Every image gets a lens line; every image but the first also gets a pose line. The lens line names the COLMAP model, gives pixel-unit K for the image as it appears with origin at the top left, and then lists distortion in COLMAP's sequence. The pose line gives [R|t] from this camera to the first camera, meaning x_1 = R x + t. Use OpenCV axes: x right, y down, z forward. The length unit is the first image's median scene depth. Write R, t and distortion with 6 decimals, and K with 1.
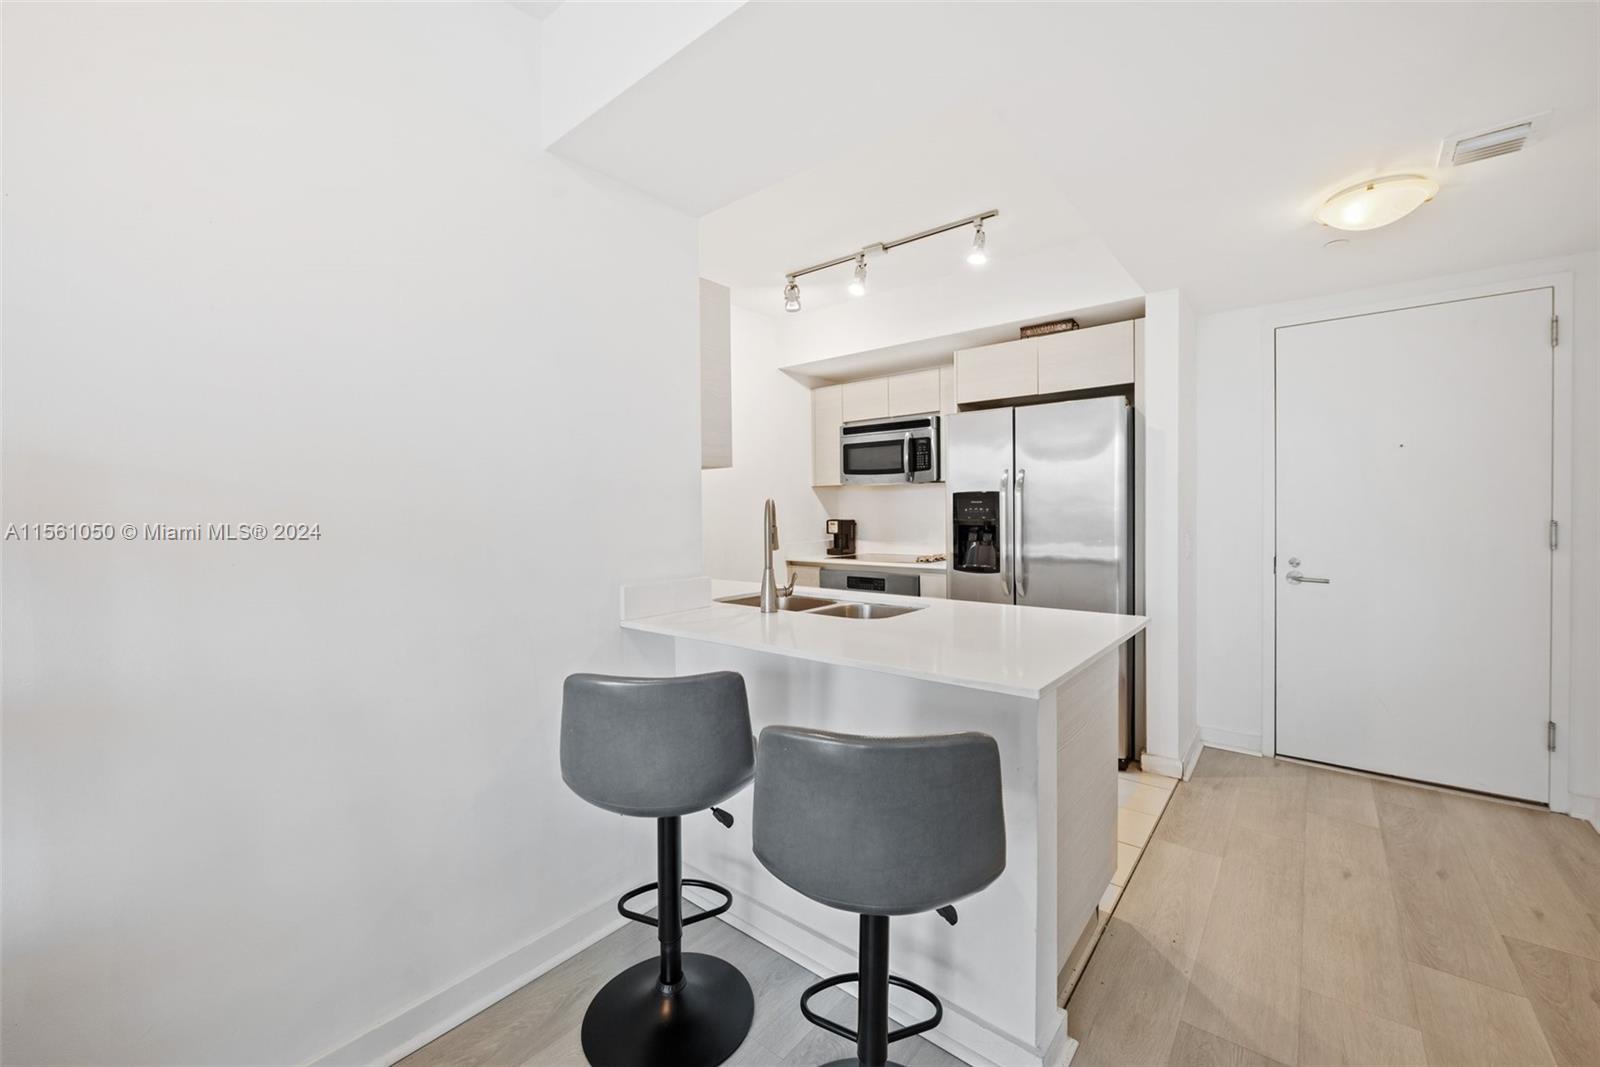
lens RADIAL K [[644.4, 0, 801.4], [0, 644.4, 523.6], [0, 0, 1]] dist [-0.000874, -0.000198]
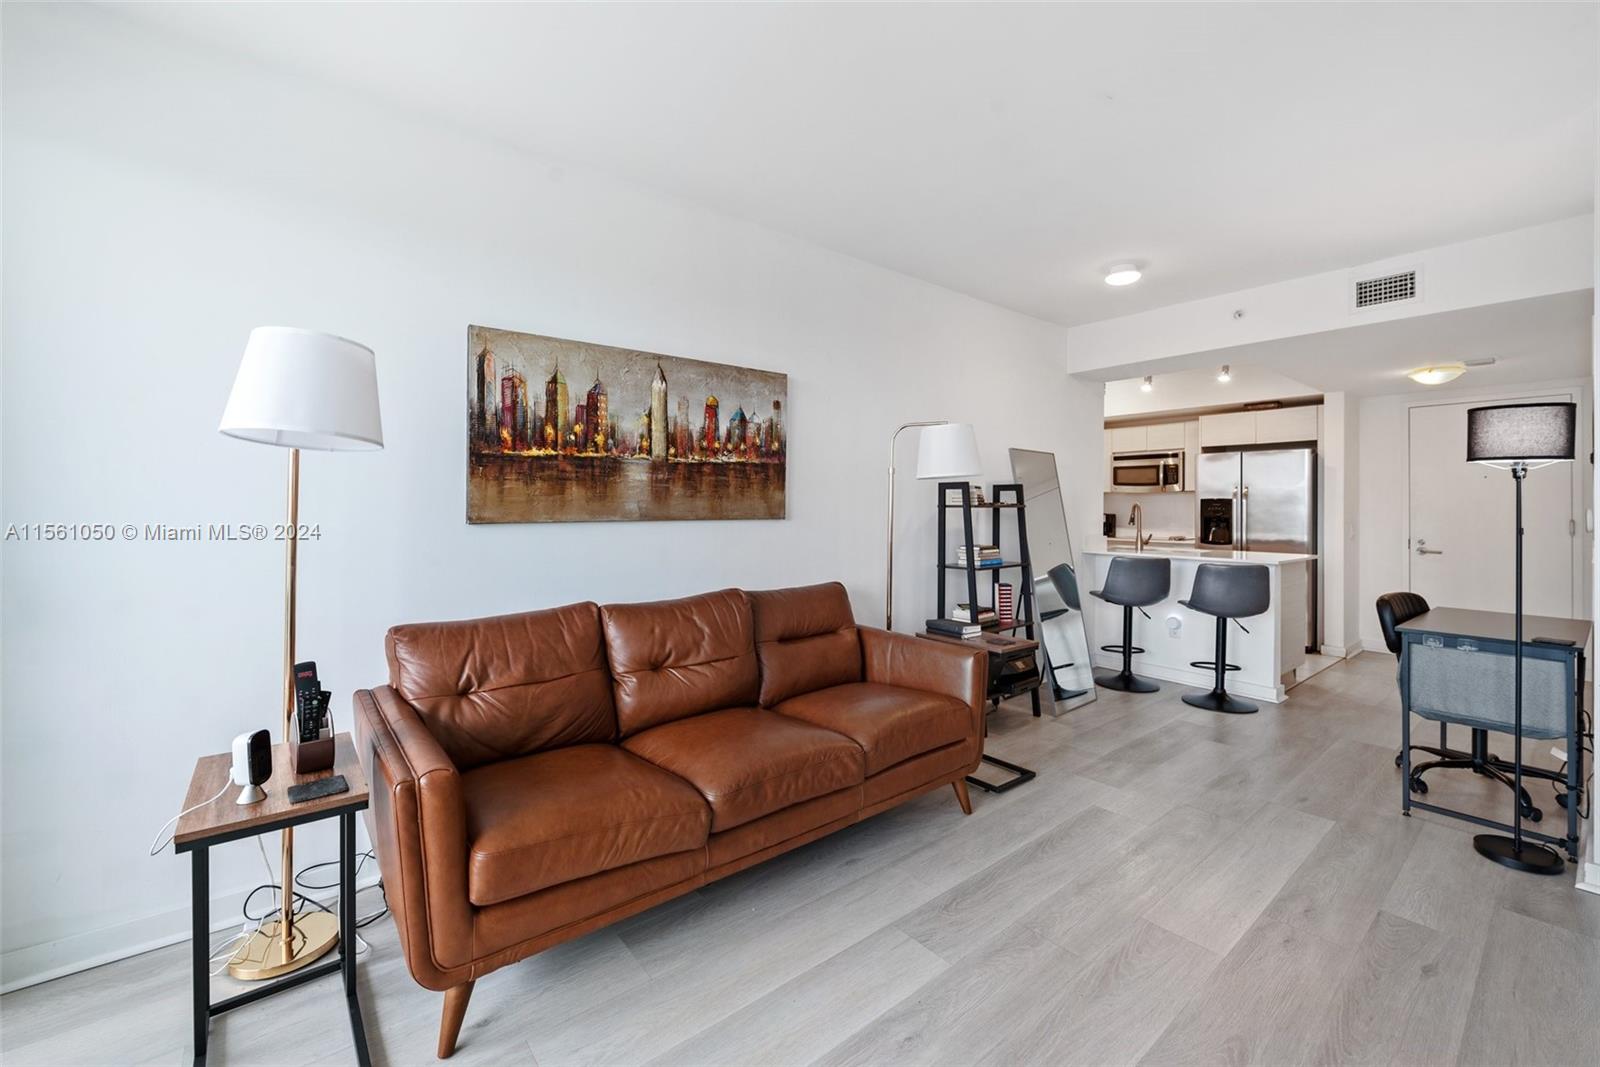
lens RADIAL K [[658.0, 0, 801.9], [0, 658.0, 502.9], [0, 0, 1]] dist [-0.000842, -0.000201]
pose [[0.981283, 0.012084, -0.192190, -0.527033], [-0.015920, 0.999703, -0.018427, 0.014031], [0.191911, 0.021142, 0.981185, -1.049214]]
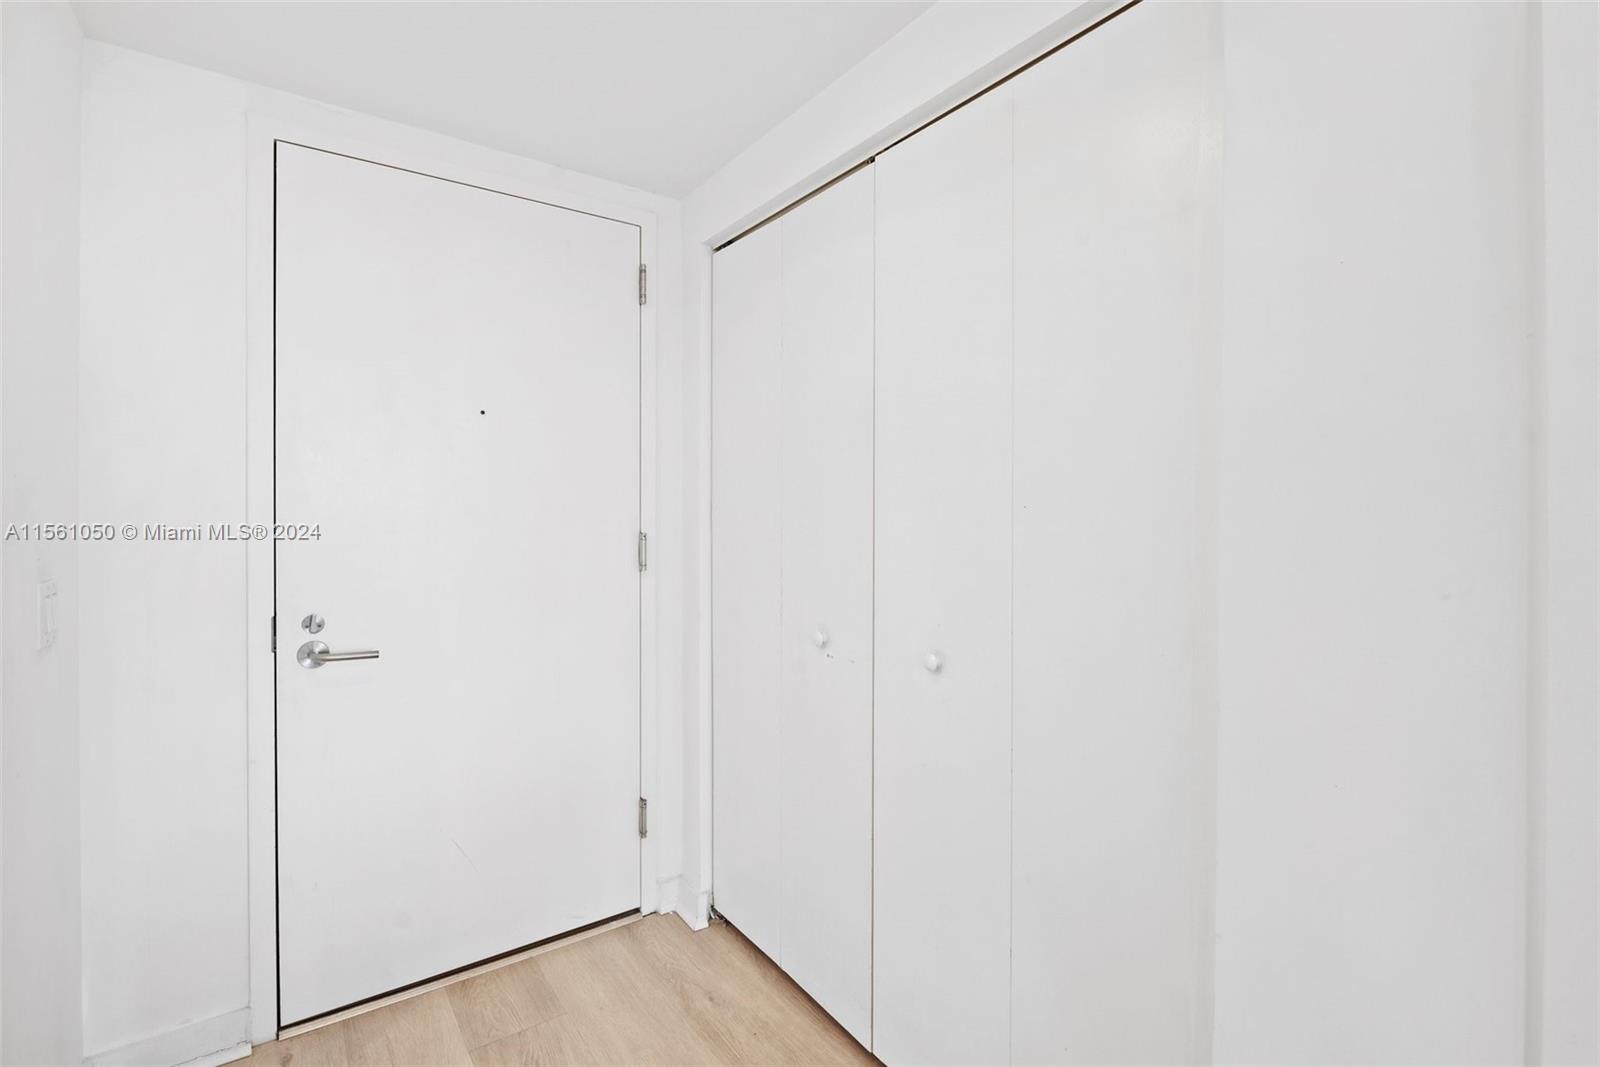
lens RADIAL K [[707.4, 0, 804.2], [0, 707.4, 506.1], [0, 0, 1]] dist [-0.020292, -0.000217]
pose [[0.245779, 0.011700, 0.969255, 0.330102], [0.014222, 0.999776, -0.015675, -0.016494], [-0.969222, 0.017637, 0.245558, 0.492426]]
